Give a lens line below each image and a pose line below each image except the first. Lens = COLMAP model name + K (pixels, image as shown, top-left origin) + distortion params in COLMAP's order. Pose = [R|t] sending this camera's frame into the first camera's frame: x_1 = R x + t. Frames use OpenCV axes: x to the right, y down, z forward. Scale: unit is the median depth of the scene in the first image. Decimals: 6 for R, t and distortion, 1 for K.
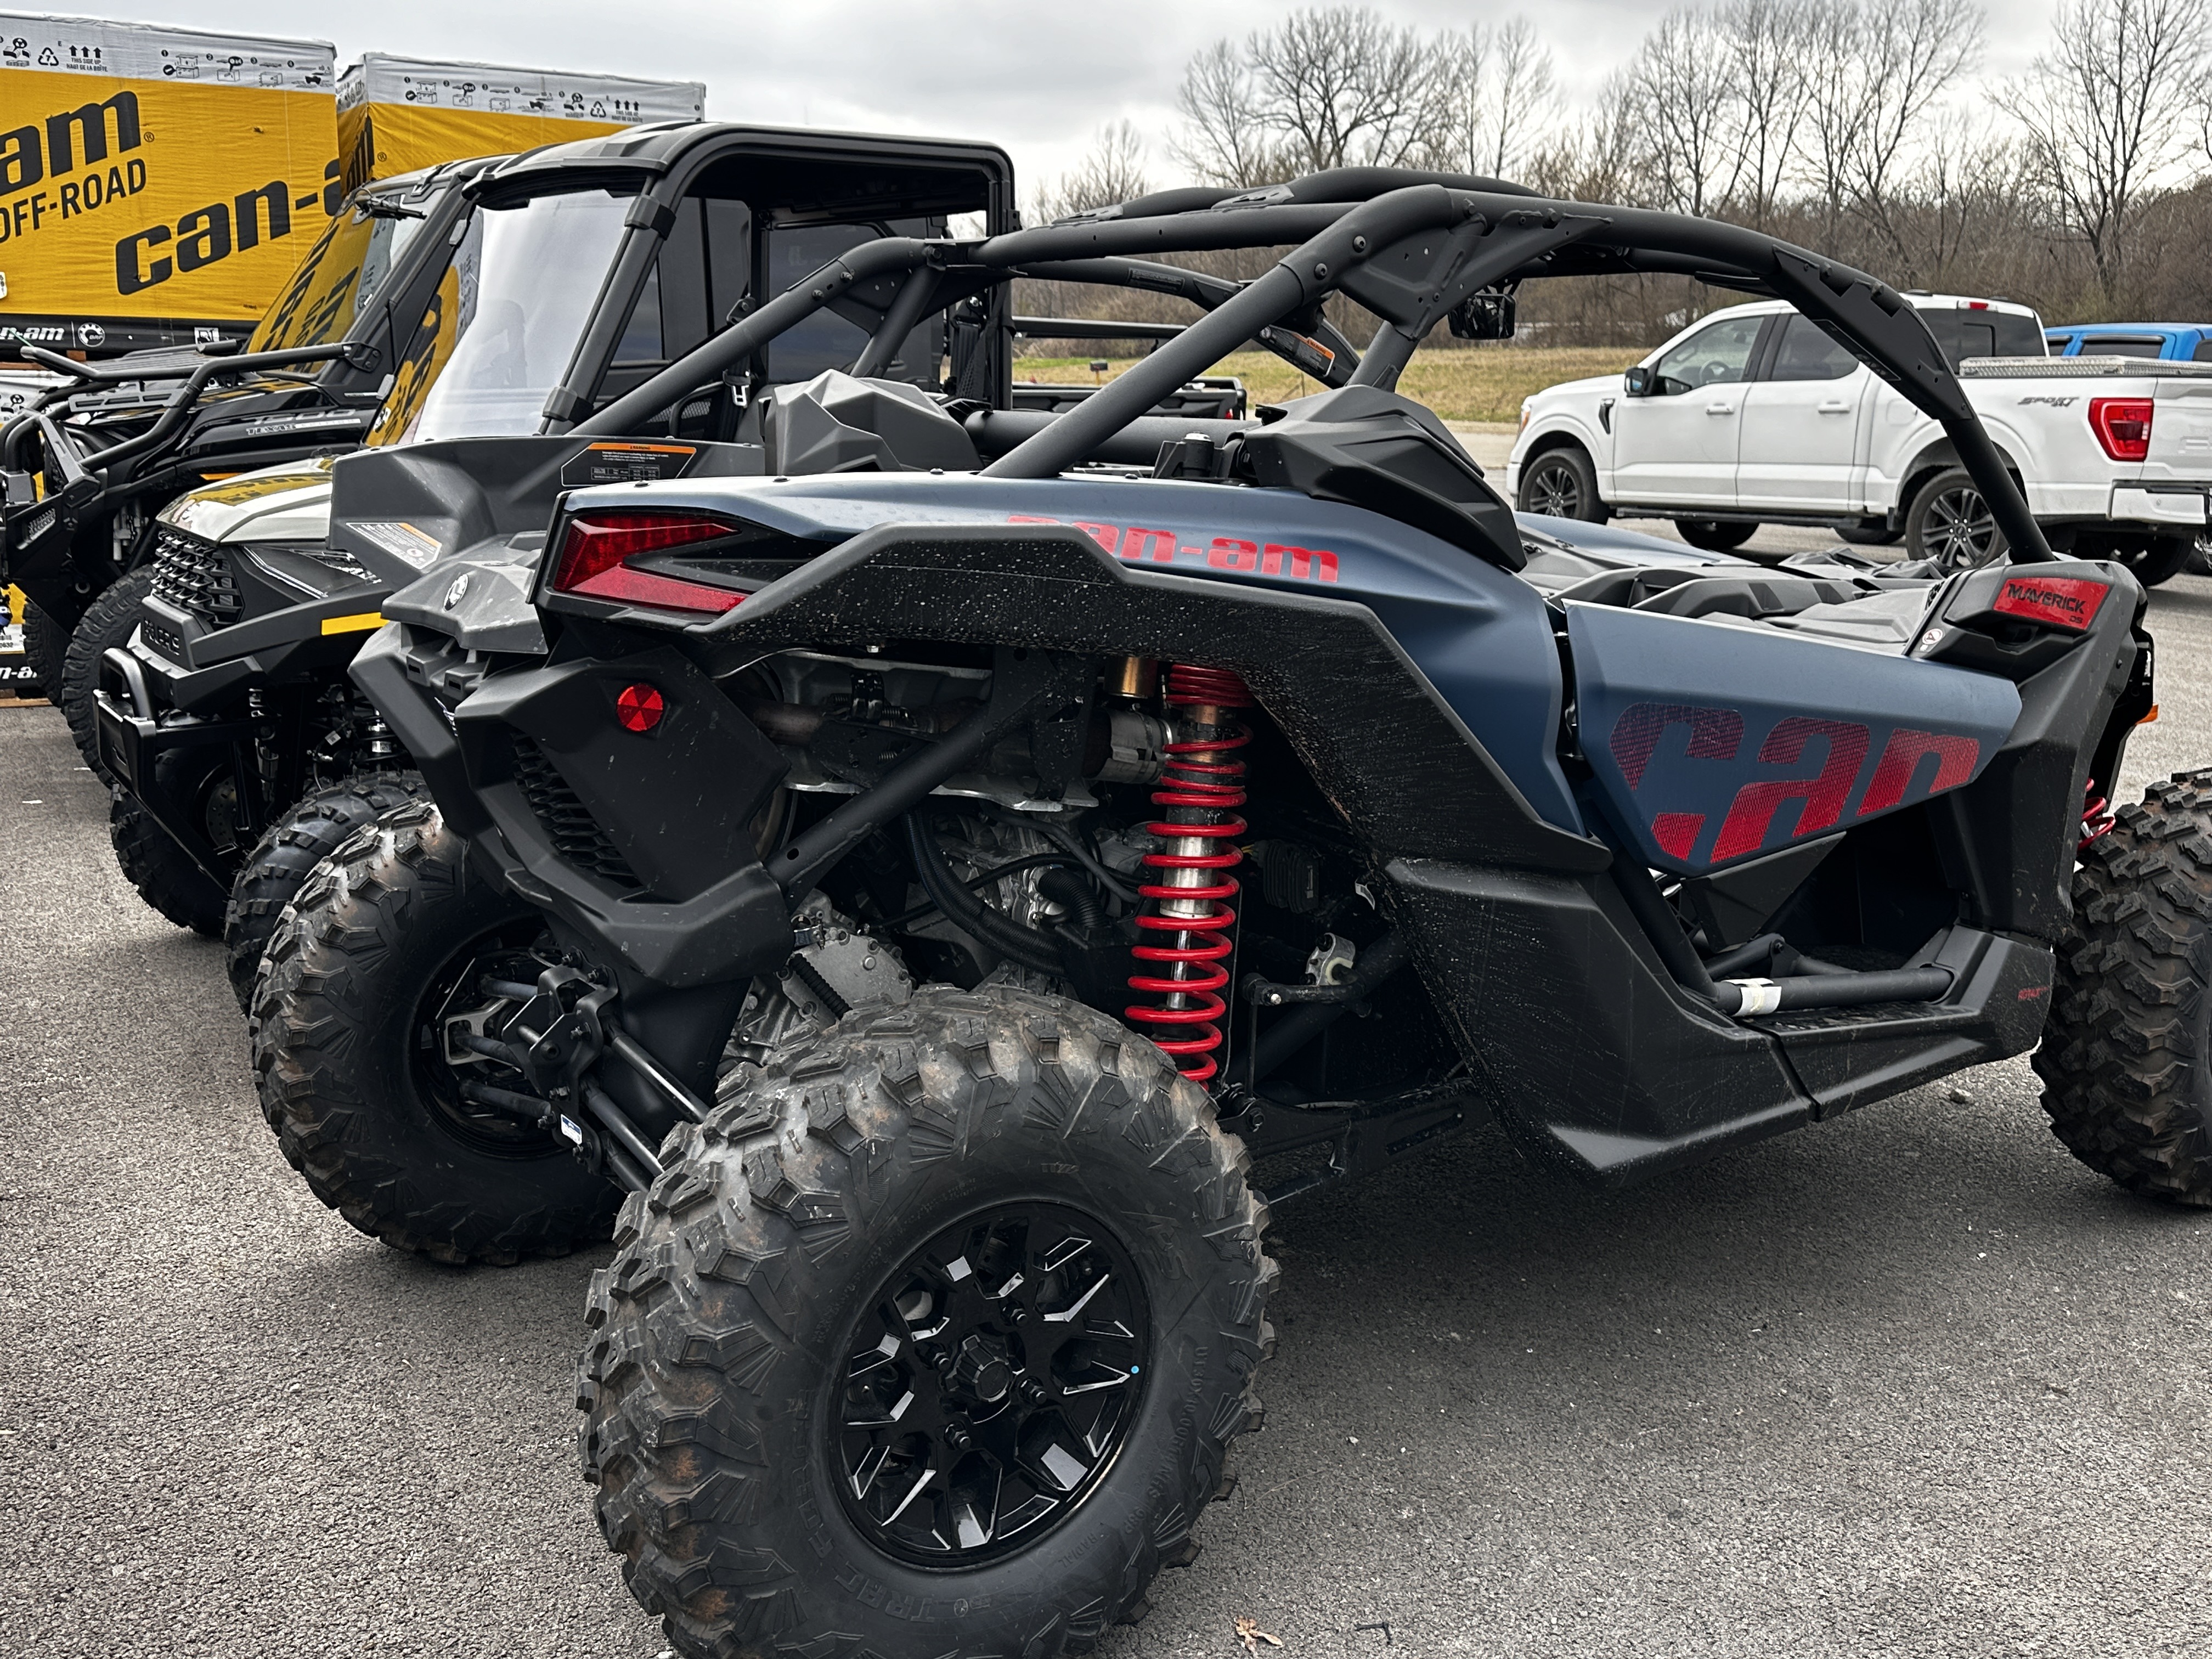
lens RADIAL K [[1995.4, 0, 1106.0], [0, 1995.4, 829.5], [0, 0, 1]] dist [0.157941, -0.320142]
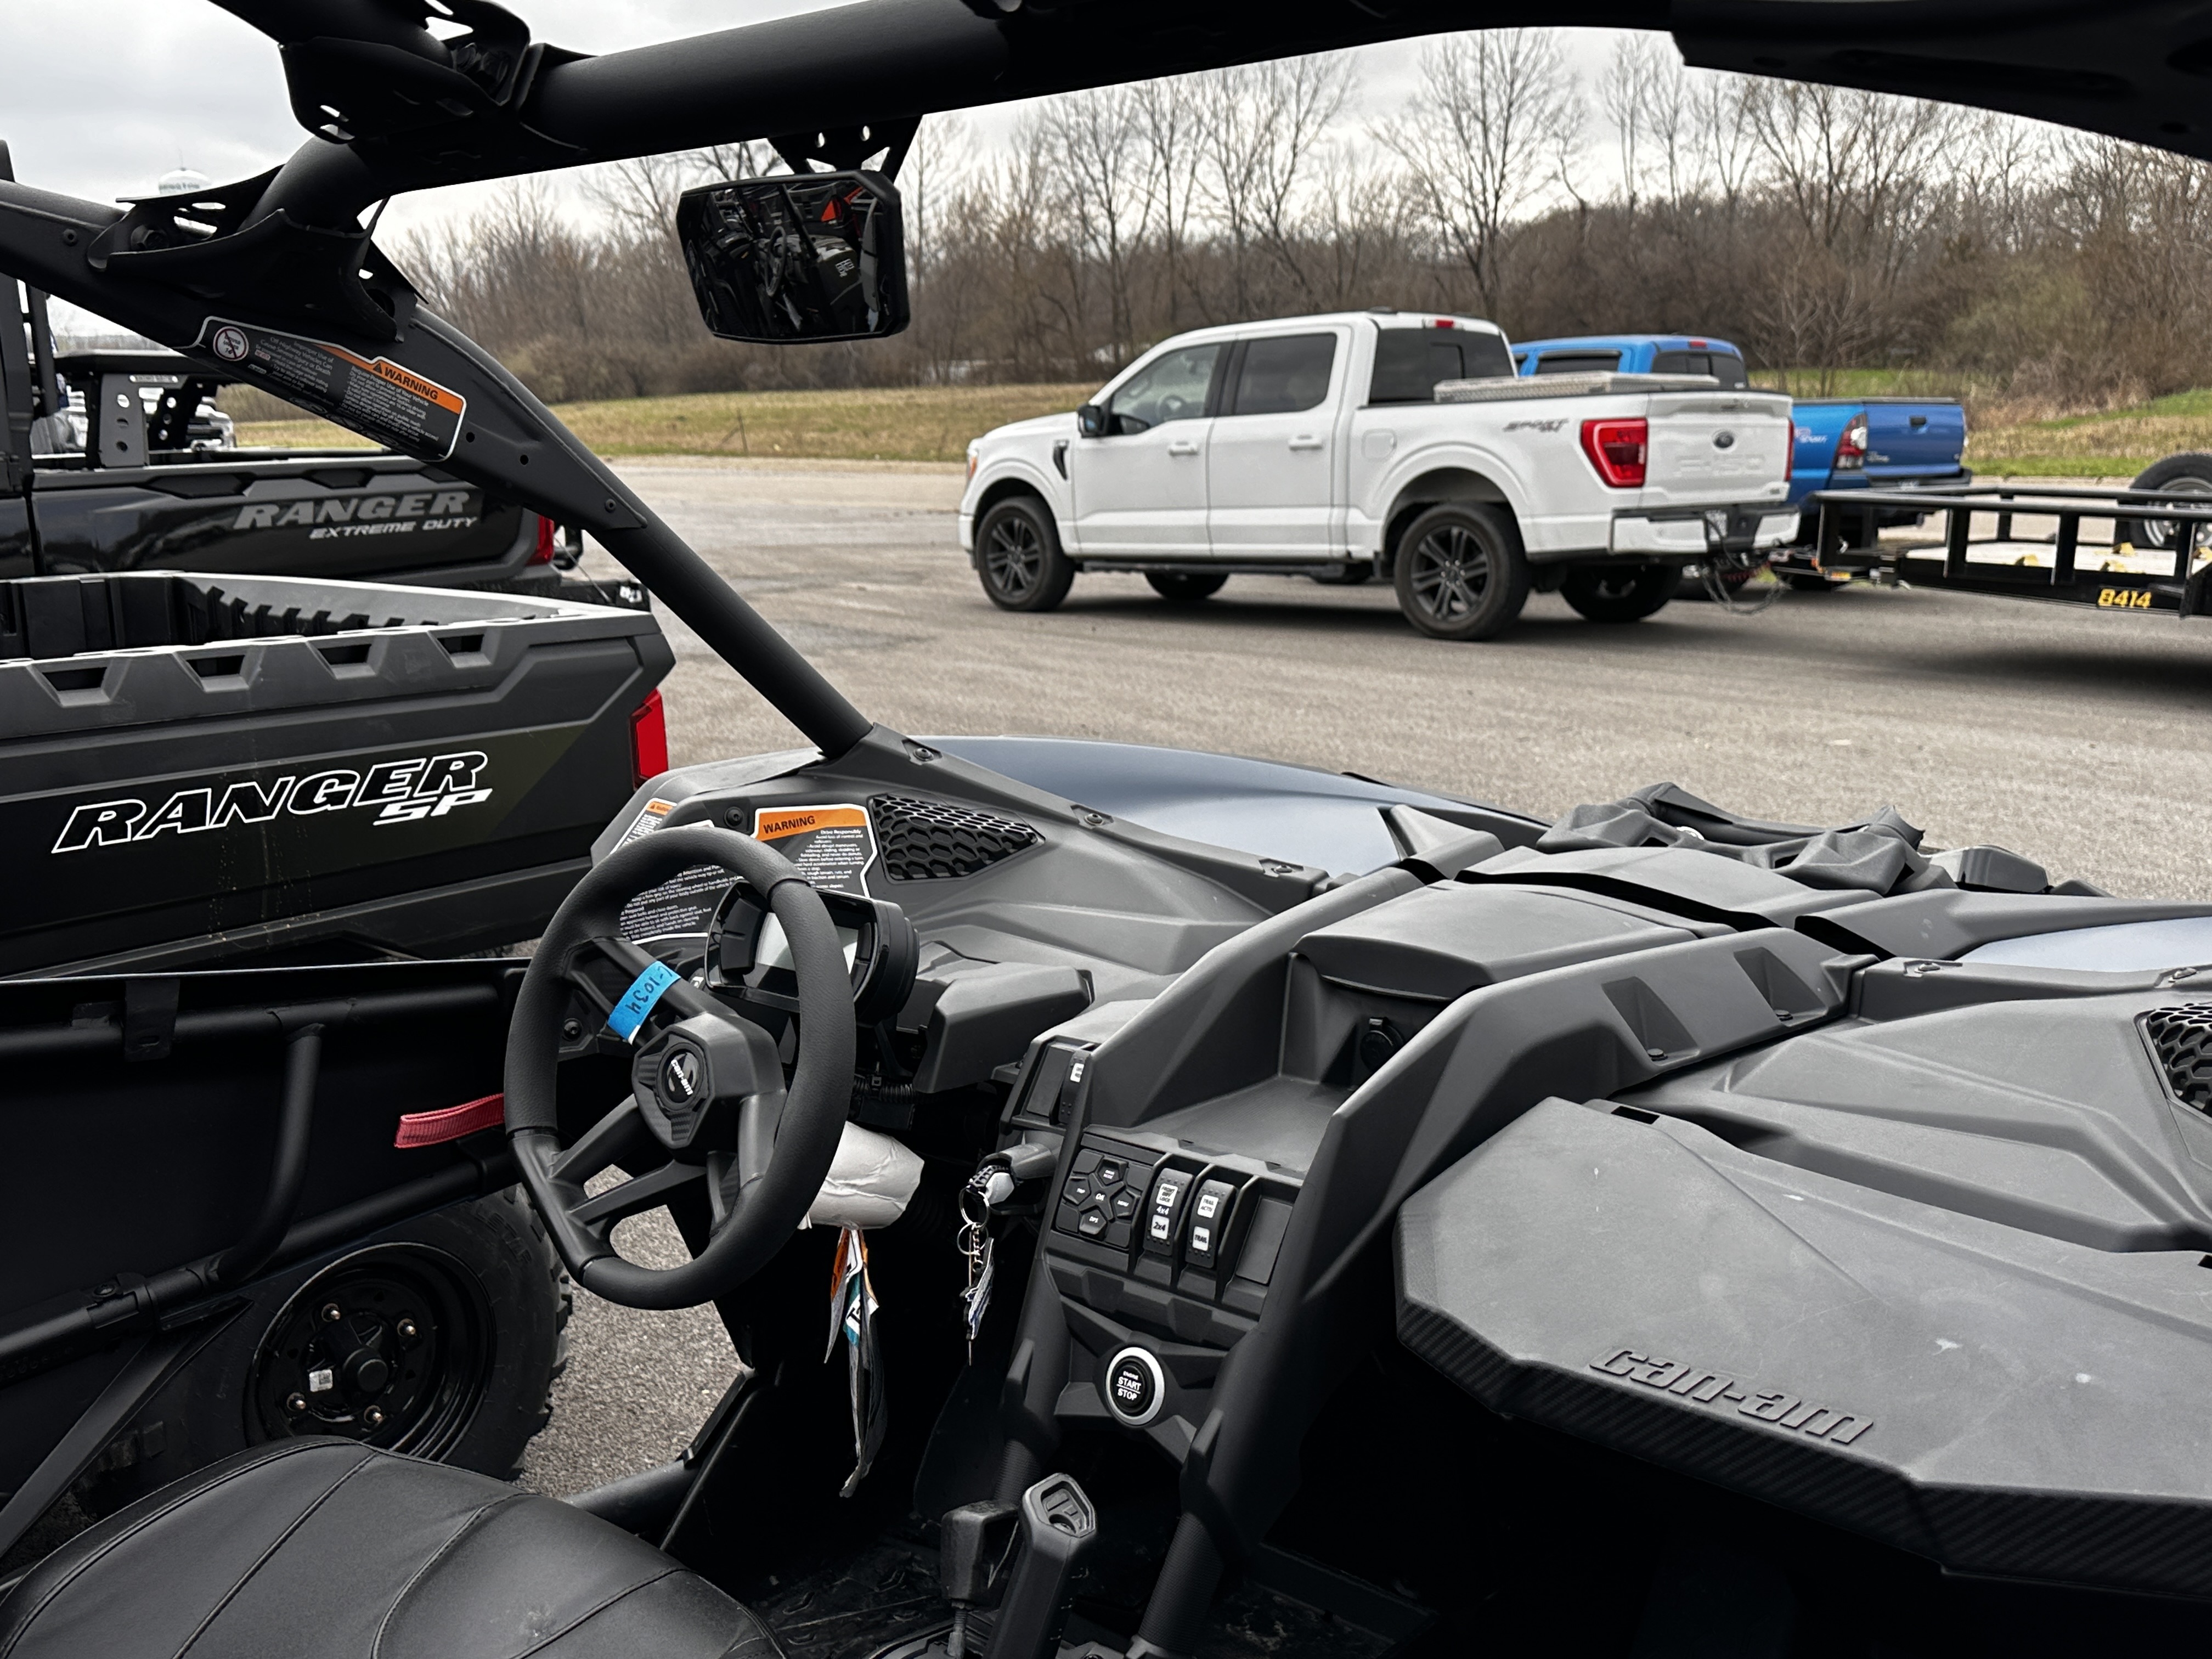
lens RADIAL K [[2024.9, 0, 1111.2], [0, 2024.9, 847.8], [0, 0, 1]] dist [0.194149, -0.419785]
pose [[0.963530, -0.090589, 0.251799, 0.029223], [0.094097, 0.995561, -0.001898, -0.032926], [-0.250510, 0.025522, 0.967778, 0.139644]]
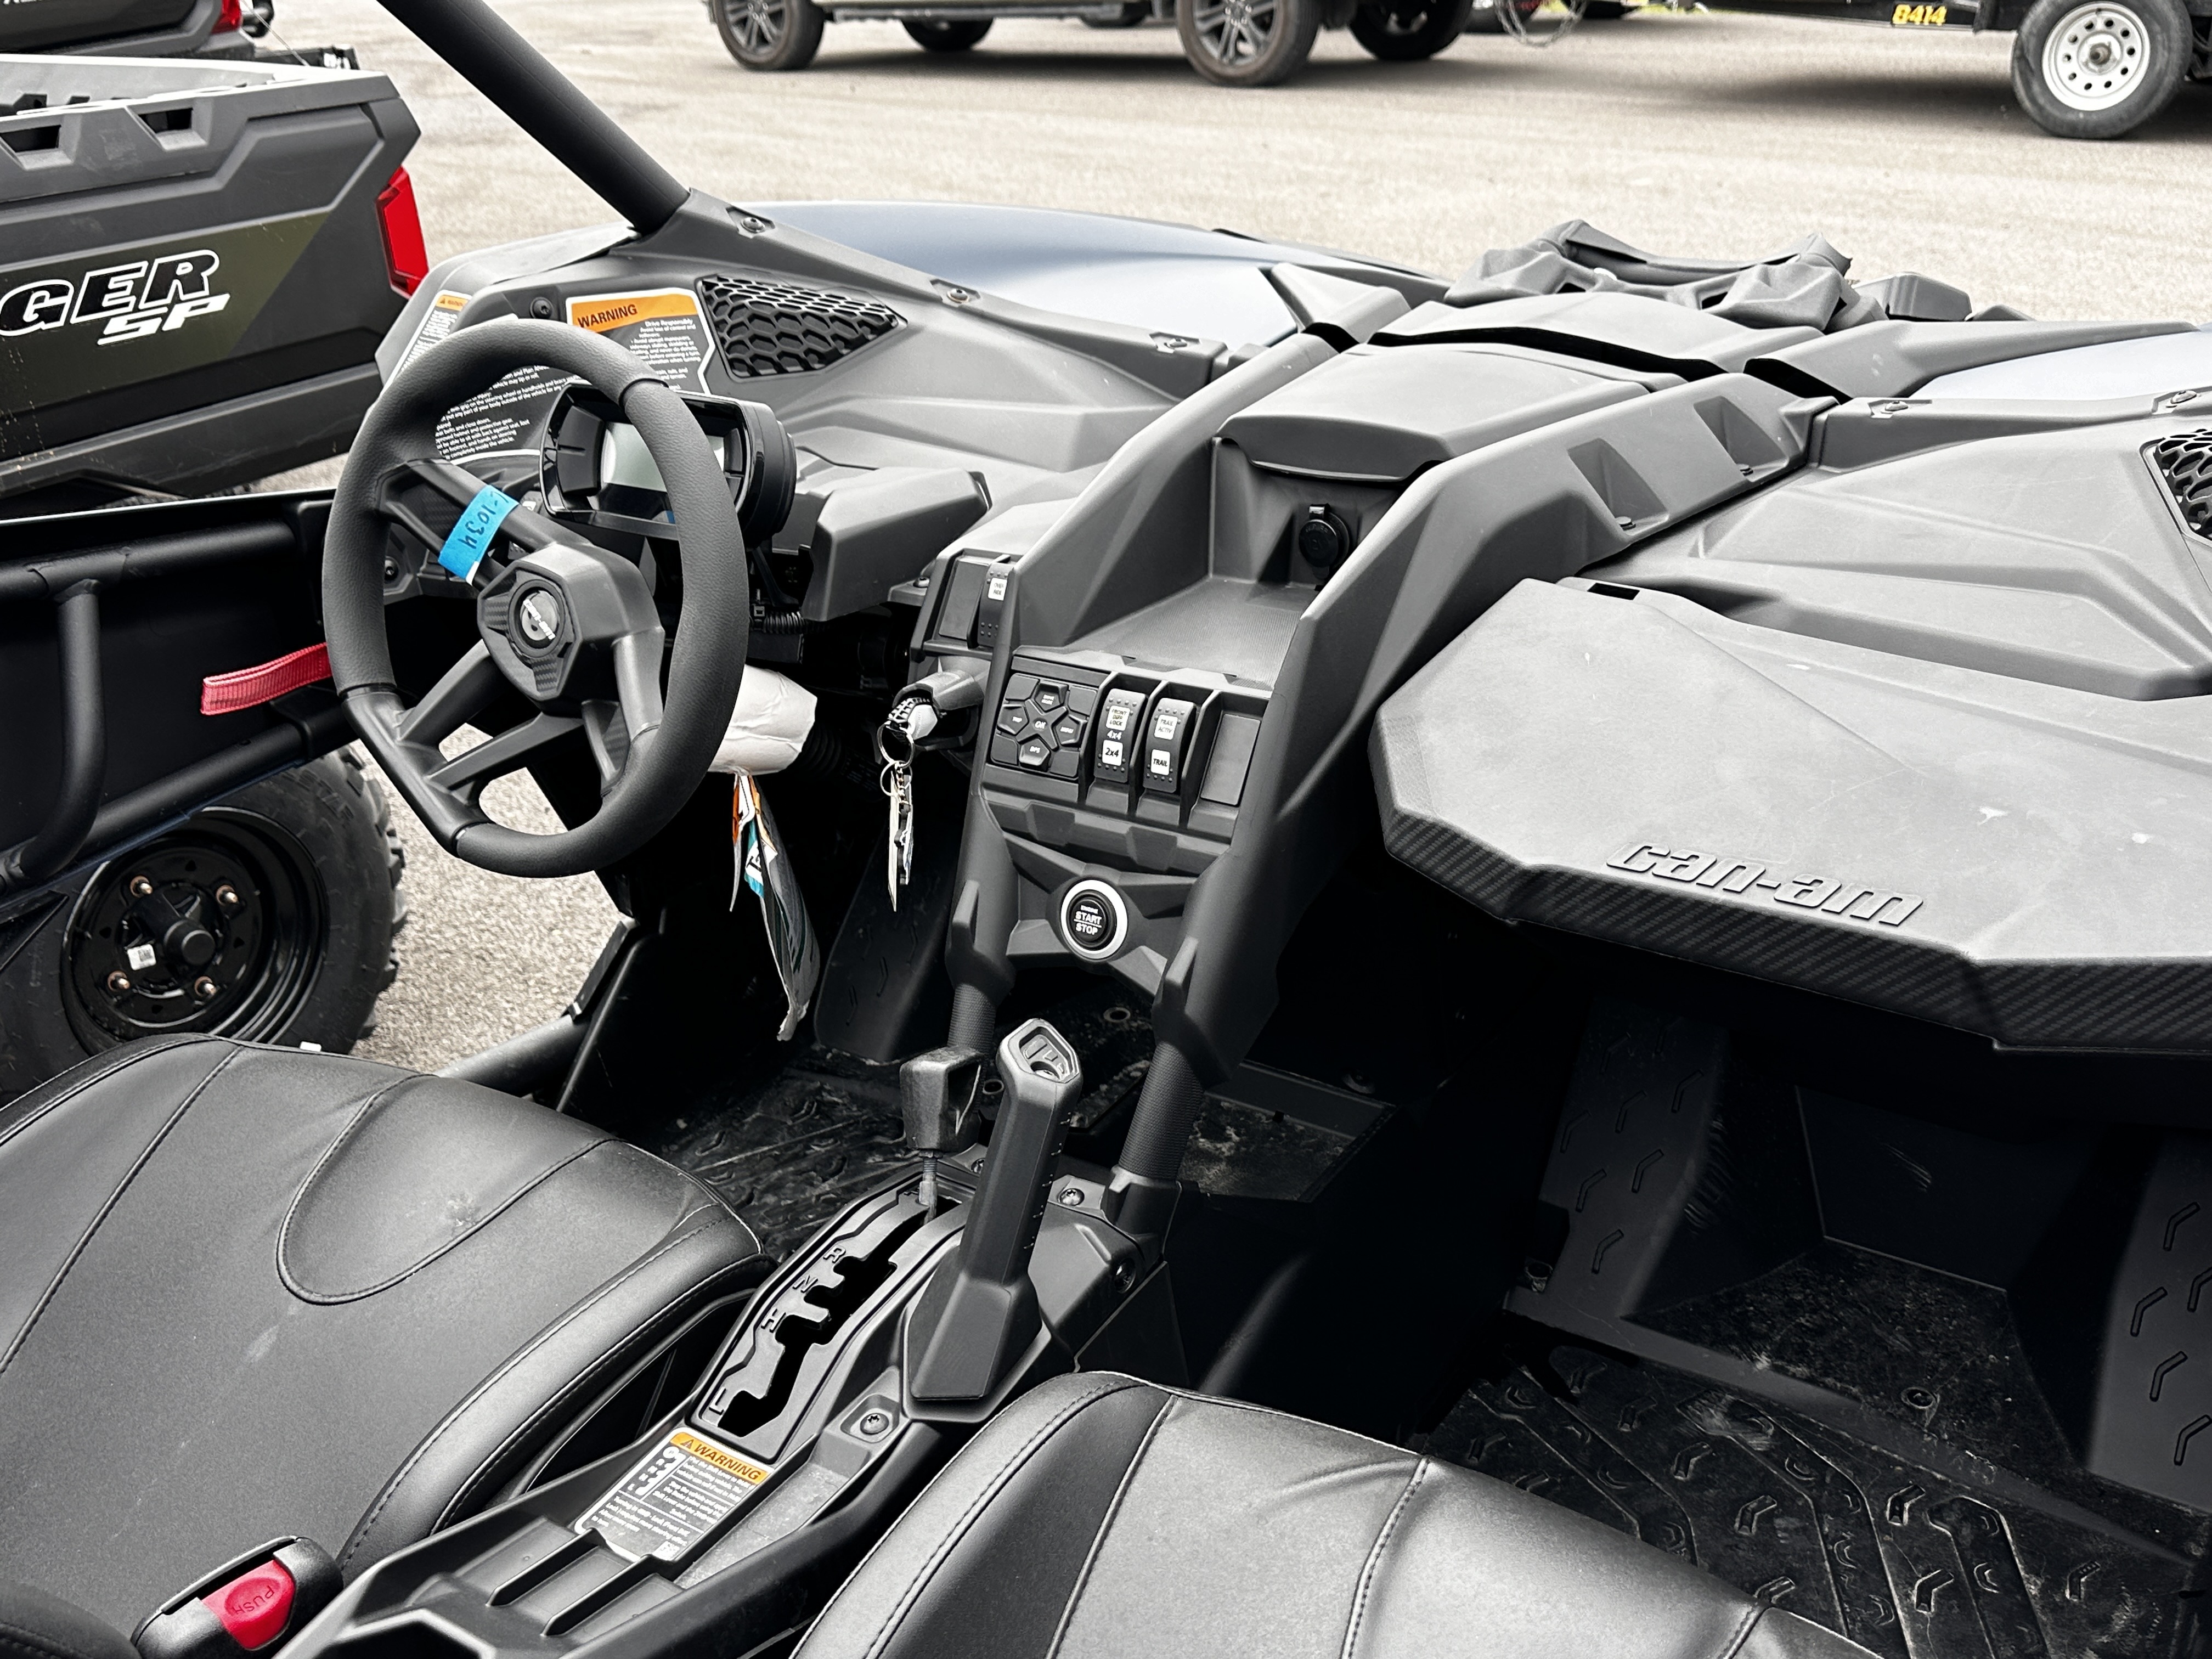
lens RADIAL K [[1995.4, 0, 1106.0], [0, 1995.4, 829.5], [0, 0, 1]] dist [0.157941, -0.320142]
pose [[0.920059, -0.222055, 0.322772, 0.021543], [0.144377, 0.958055, 0.247560, -0.033429], [-0.364206, -0.181169, 0.913527, 0.167943]]
